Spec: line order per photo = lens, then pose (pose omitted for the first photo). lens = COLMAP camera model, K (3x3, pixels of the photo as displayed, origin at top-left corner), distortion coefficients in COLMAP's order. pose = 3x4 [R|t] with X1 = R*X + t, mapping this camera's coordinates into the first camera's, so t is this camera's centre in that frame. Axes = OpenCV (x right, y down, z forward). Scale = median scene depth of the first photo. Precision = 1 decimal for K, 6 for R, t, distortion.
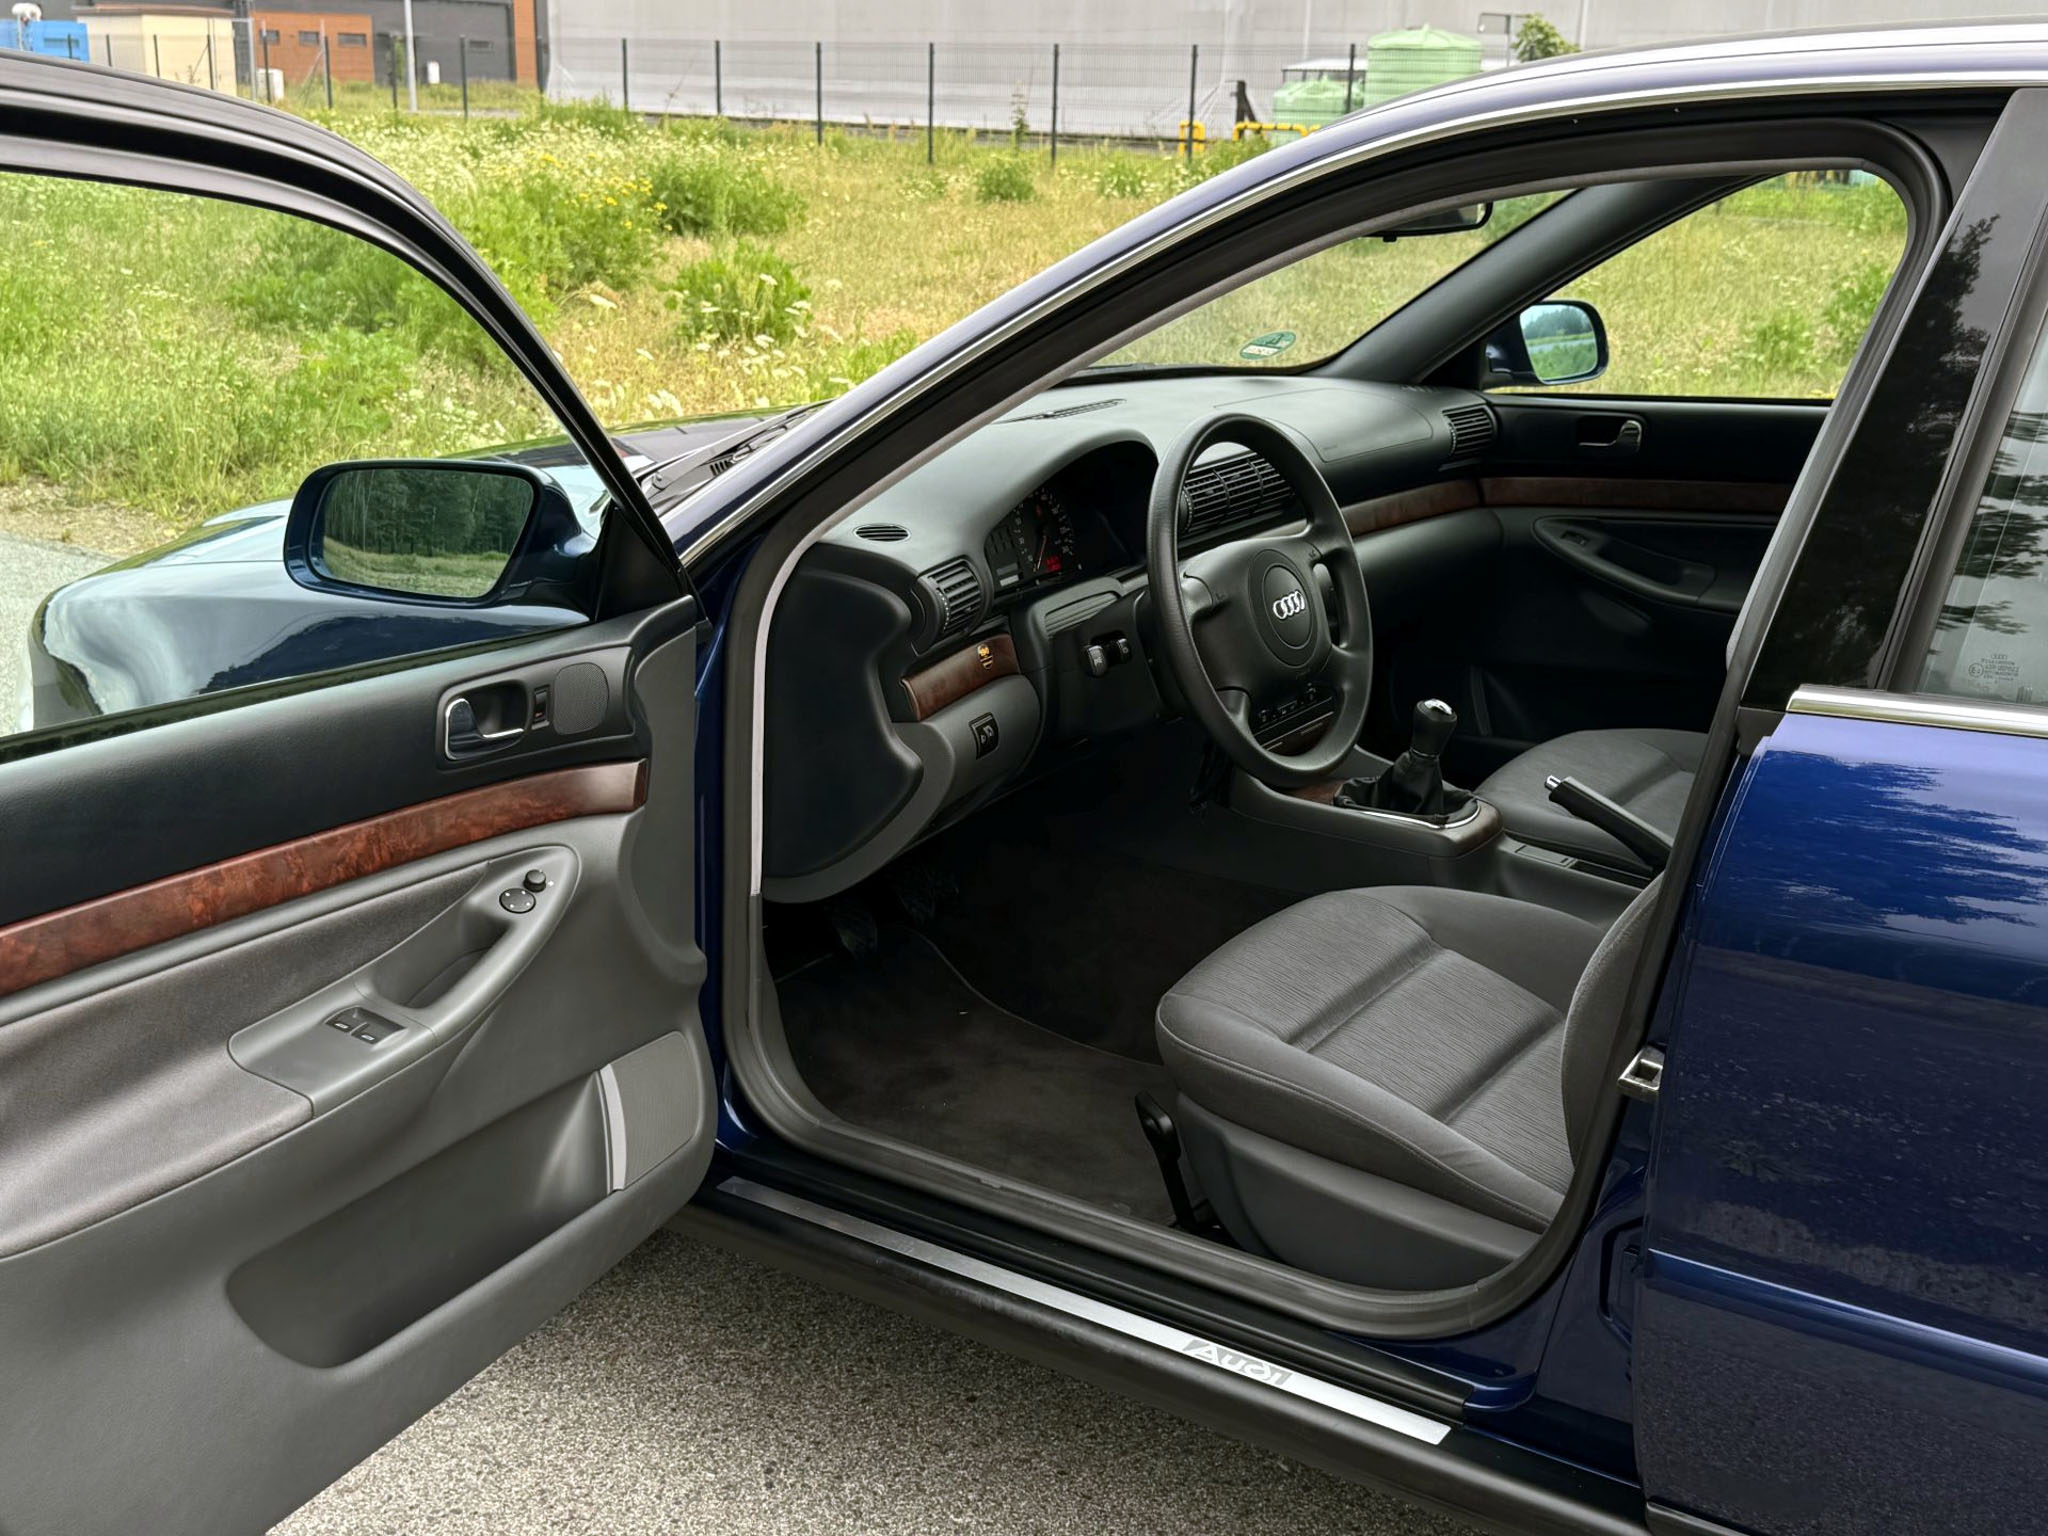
lens RADIAL K [[2259.6, 0, 1024.0], [0, 2259.6, 768.0], [0, 0, 1]] dist [0.112836, -0.016016]
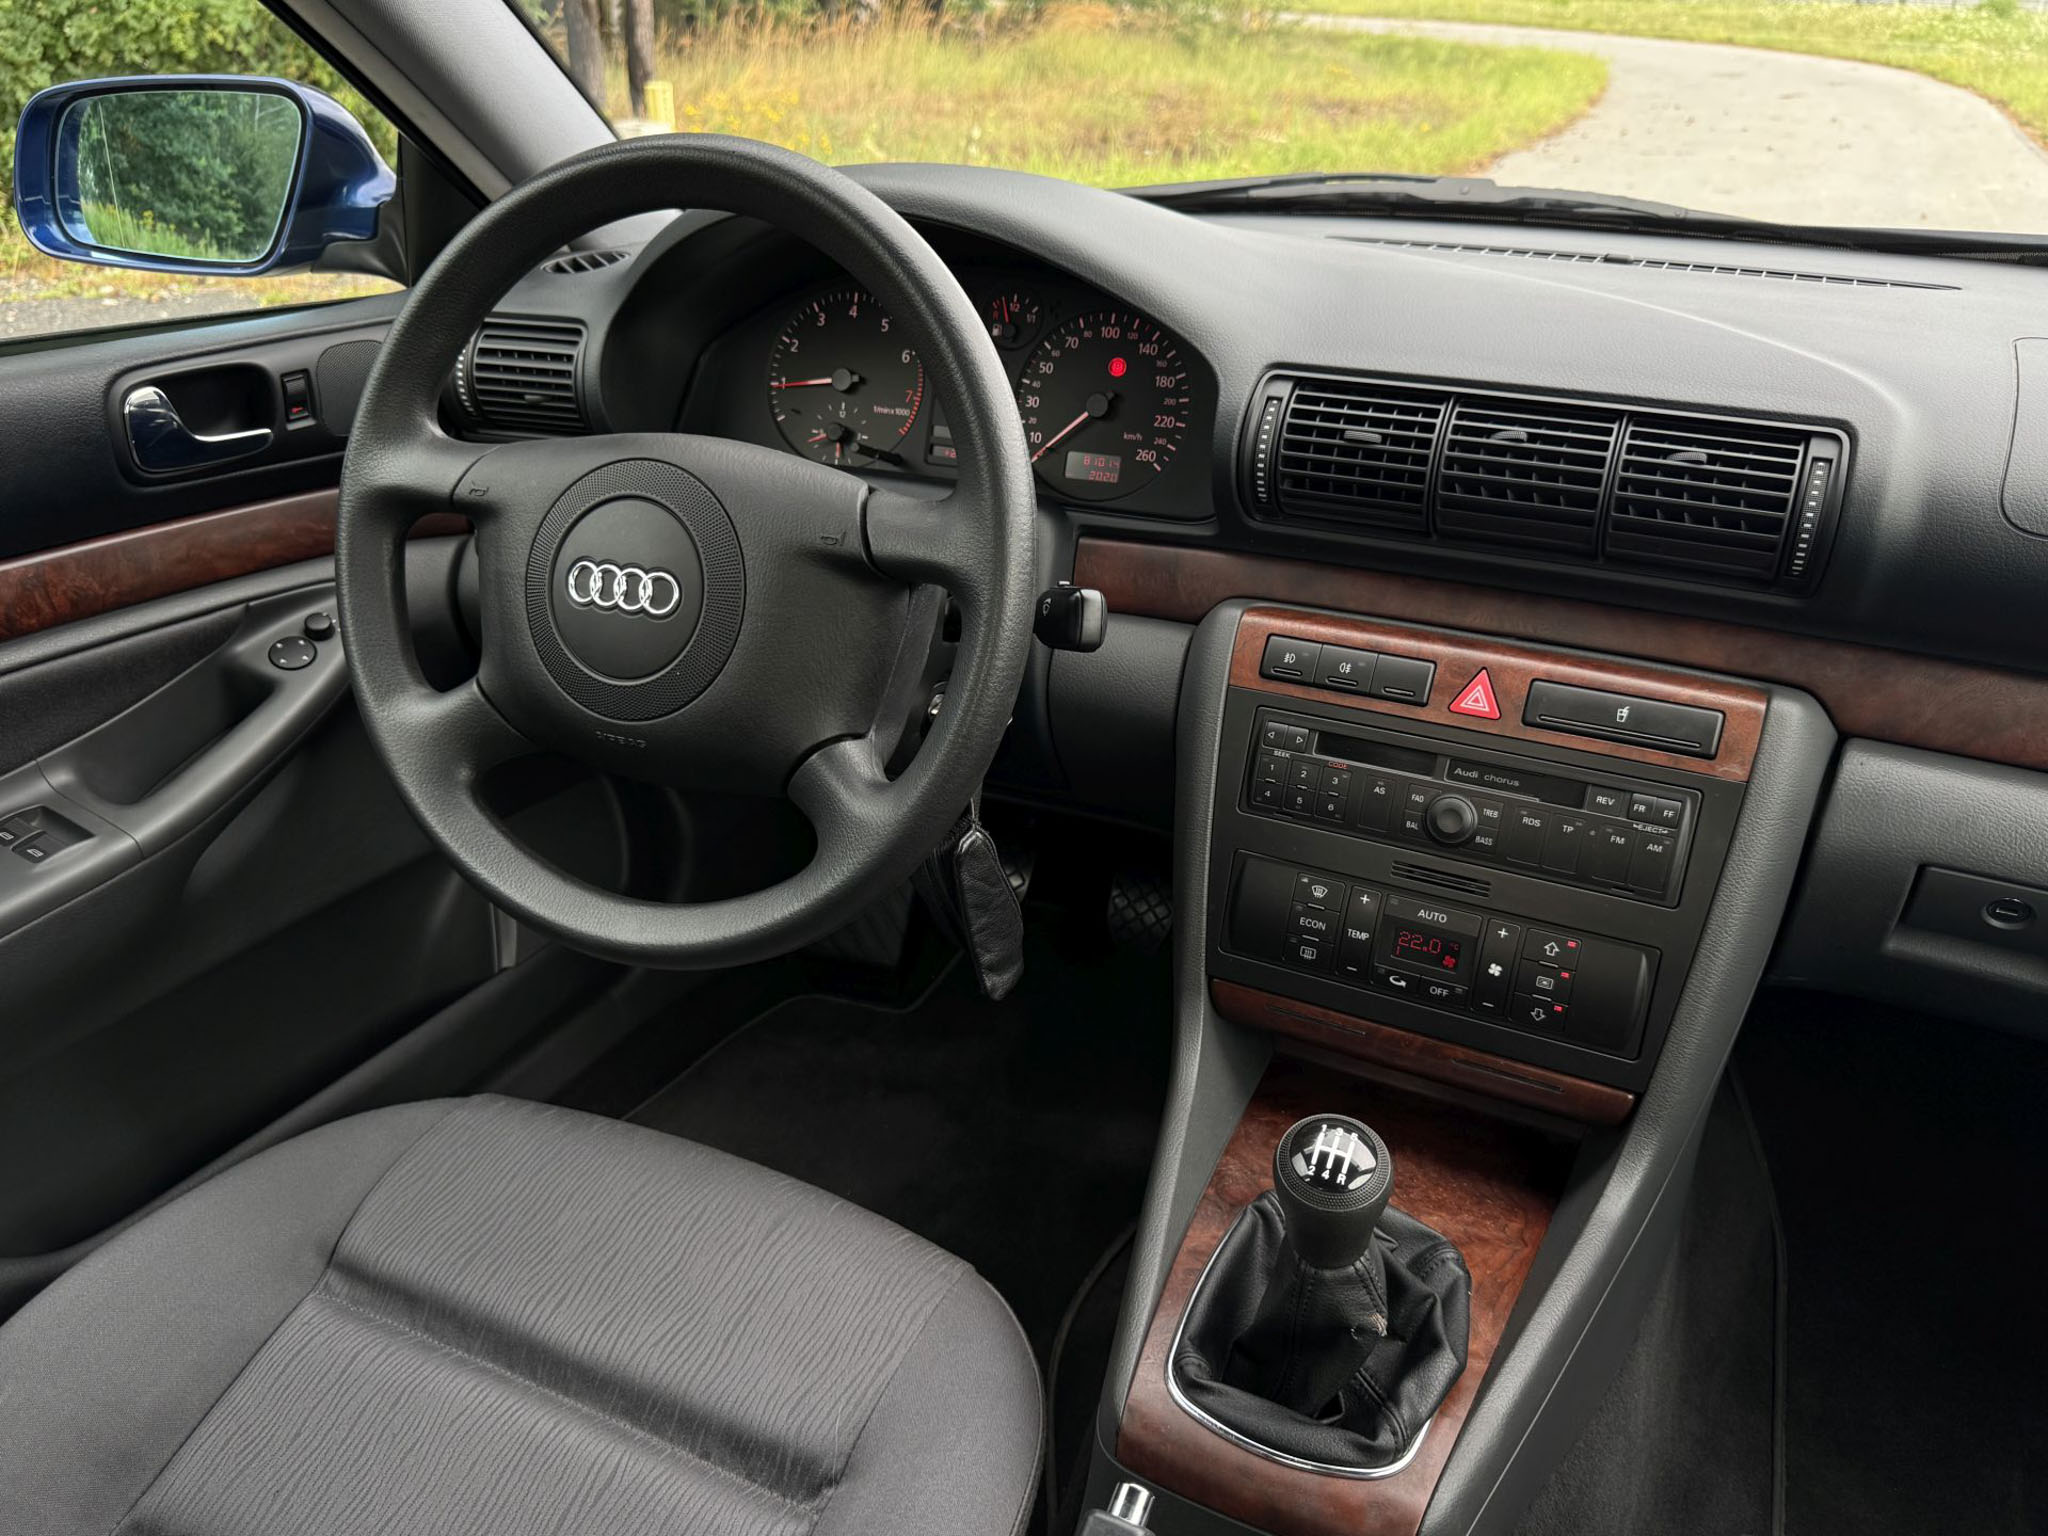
lens RADIAL K [[1558.0, 0, 1022.6], [0, 1558.0, 777.8], [0, 0, 1]] dist [0.177034, -0.416560]
pose [[0.146227, 0.442892, -0.884570, 0.369159], [-0.303209, 0.871210, 0.386080, -0.160616], [0.941638, 0.211754, 0.261683, 0.863650]]
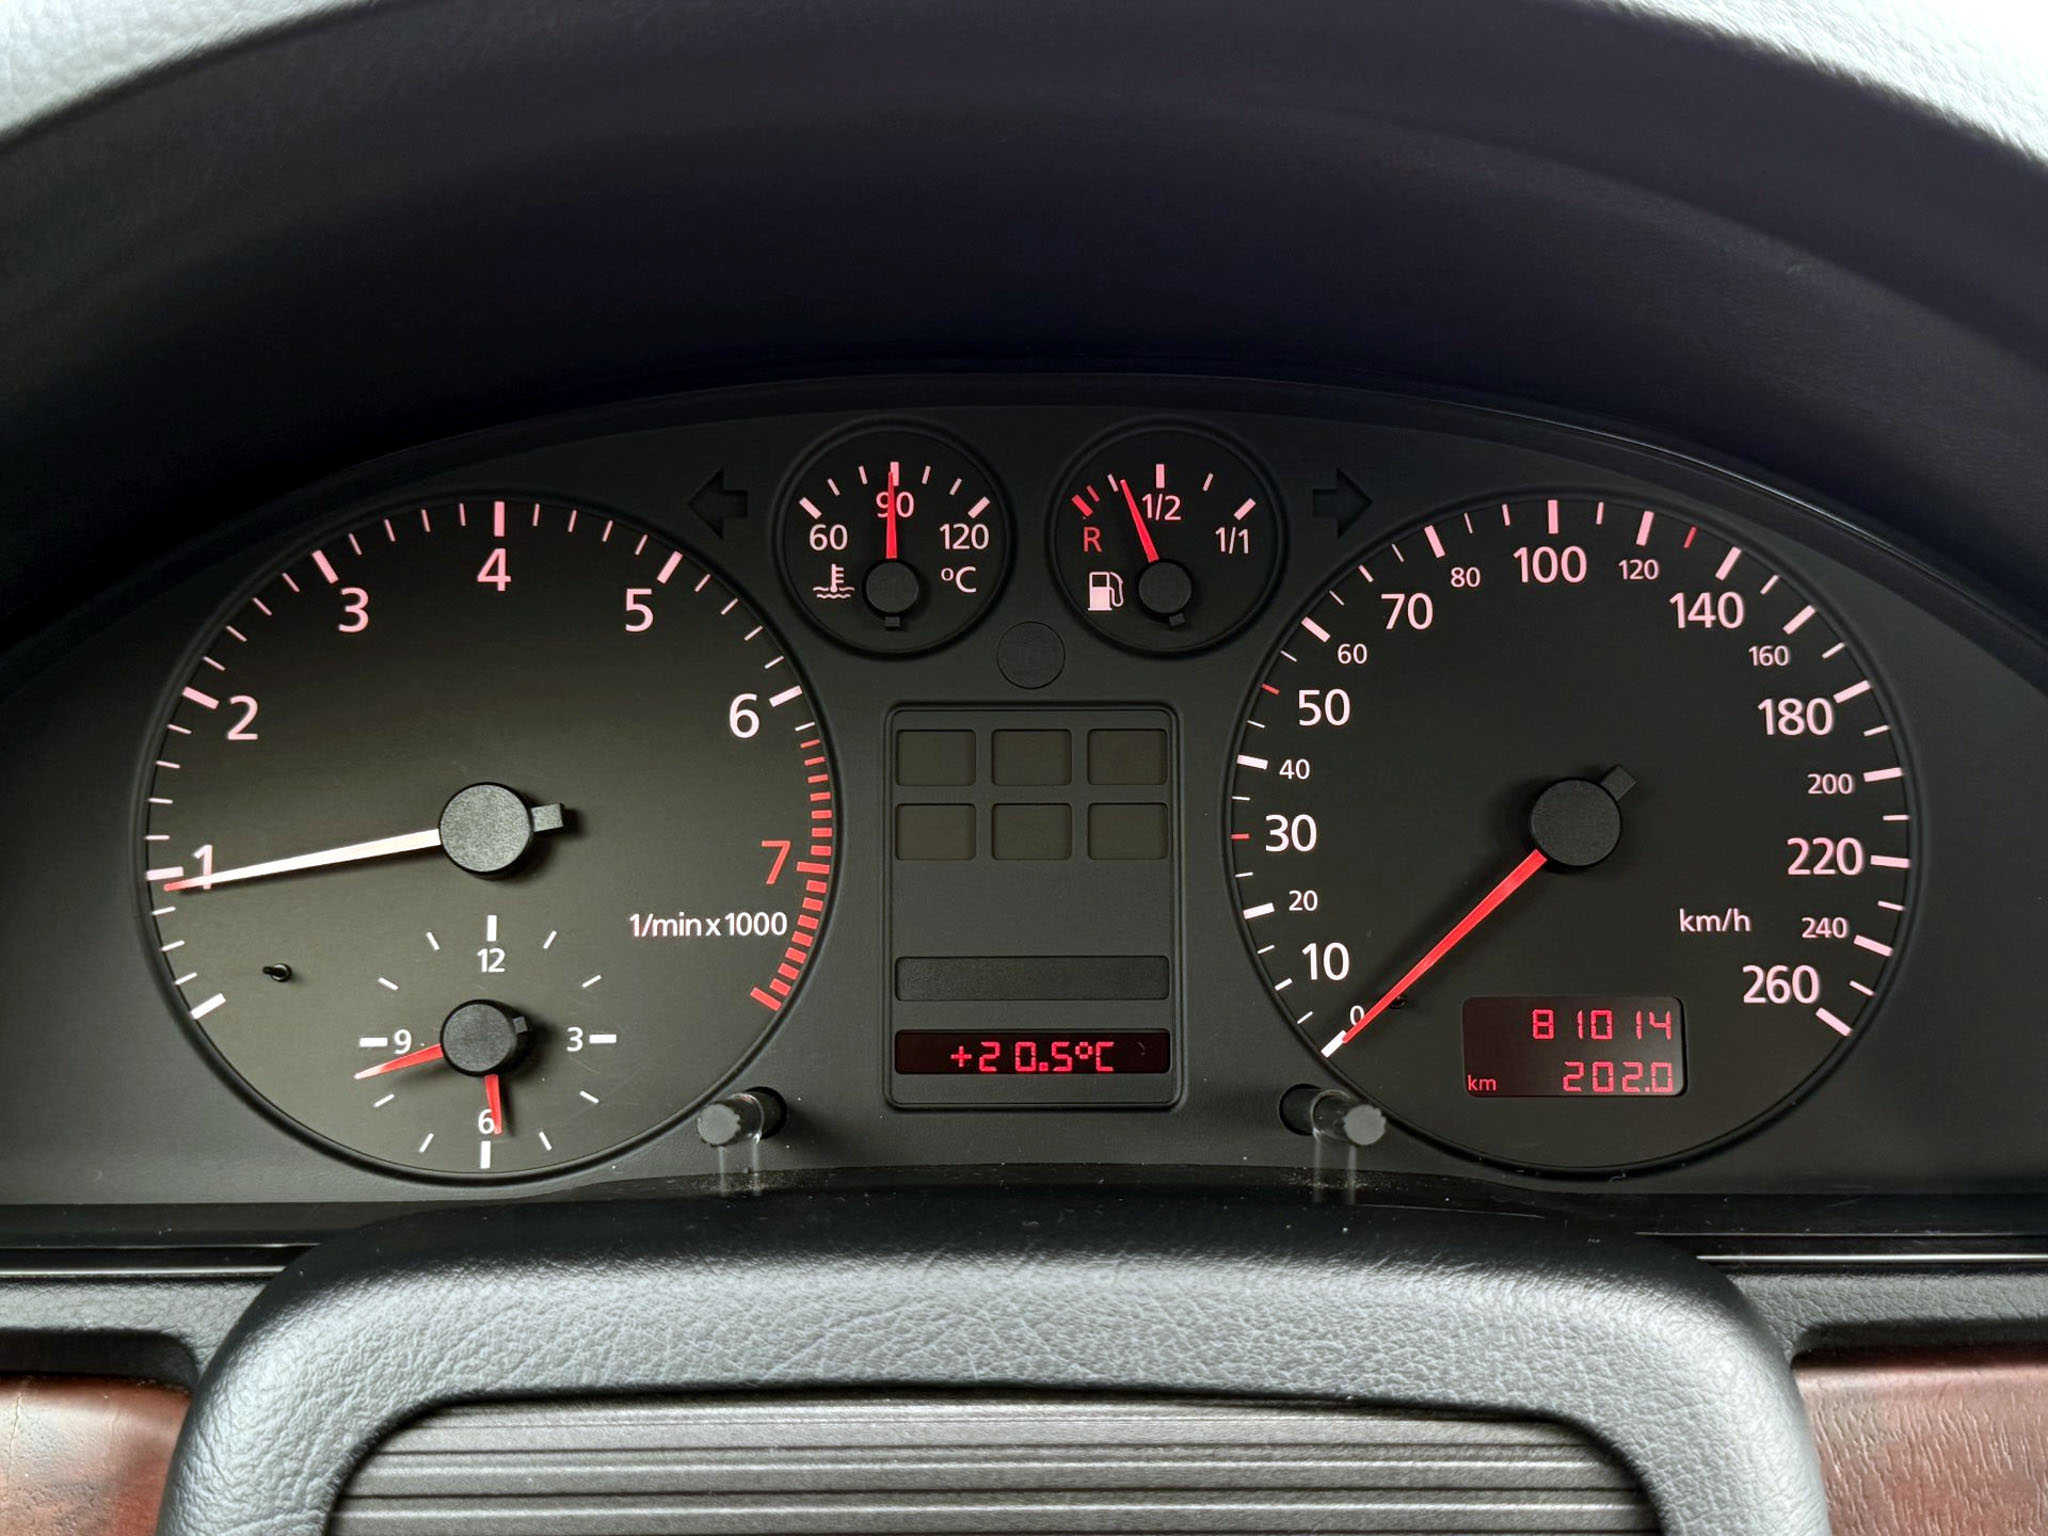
lens RADIAL K [[2259.6, 0, 1024.0], [0, 2259.6, 768.0], [0, 0, 1]] dist [0.112836, -0.016016]
pose [[0.531533, 0.208968, -0.820856, 0.106711], [-0.259290, 0.962711, 0.077181, -0.105560], [0.806375, 0.171816, 0.565896, 0.849382]]
